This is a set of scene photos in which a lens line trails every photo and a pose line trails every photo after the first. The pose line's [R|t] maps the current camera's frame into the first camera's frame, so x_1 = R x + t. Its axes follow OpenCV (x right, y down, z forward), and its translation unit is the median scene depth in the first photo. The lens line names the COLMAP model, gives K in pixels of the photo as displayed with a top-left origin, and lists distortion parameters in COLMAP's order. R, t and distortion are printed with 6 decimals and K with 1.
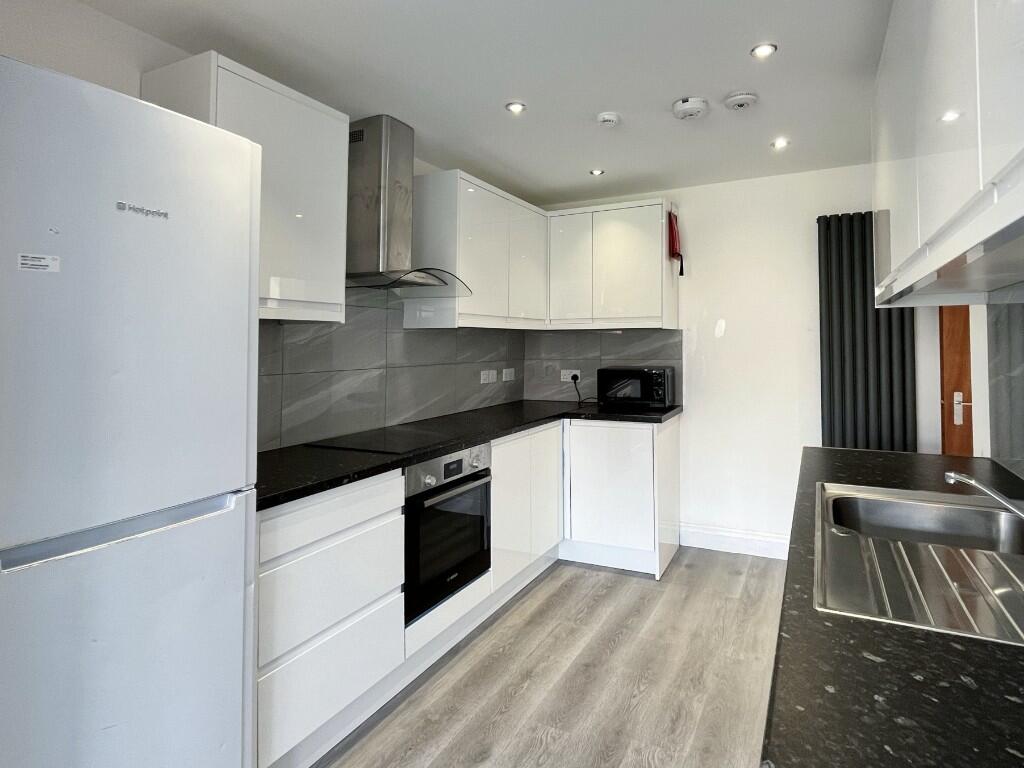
lens RADIAL K [[426.6, 0, 509.2], [0, 426.6, 390.4], [0, 0, 1]] dist [-0.001254, -0.000081]
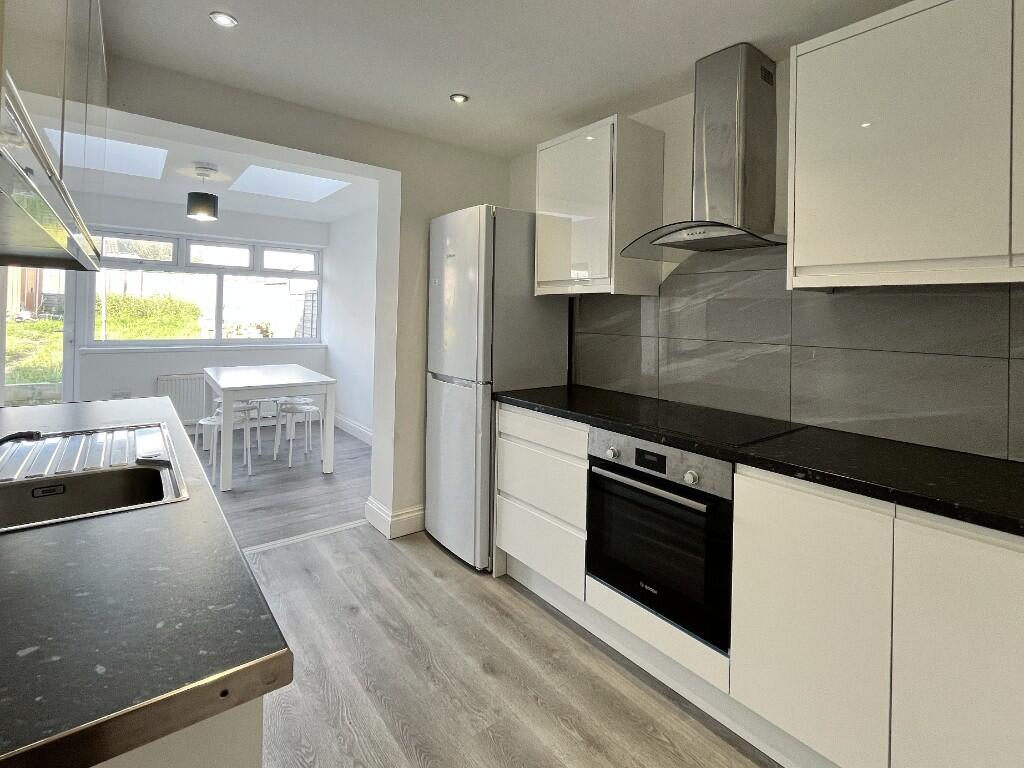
lens RADIAL K [[418.9, 0, 510.1], [0, 418.9, 383.6], [0, 0, 1]] dist [-0.000325, -0.000234]
pose [[-0.209574, 0.198860, -0.957357, 0.658295], [-0.102750, 0.969201, 0.223813, -0.104813], [0.972379, 0.145274, -0.182687, 0.896817]]
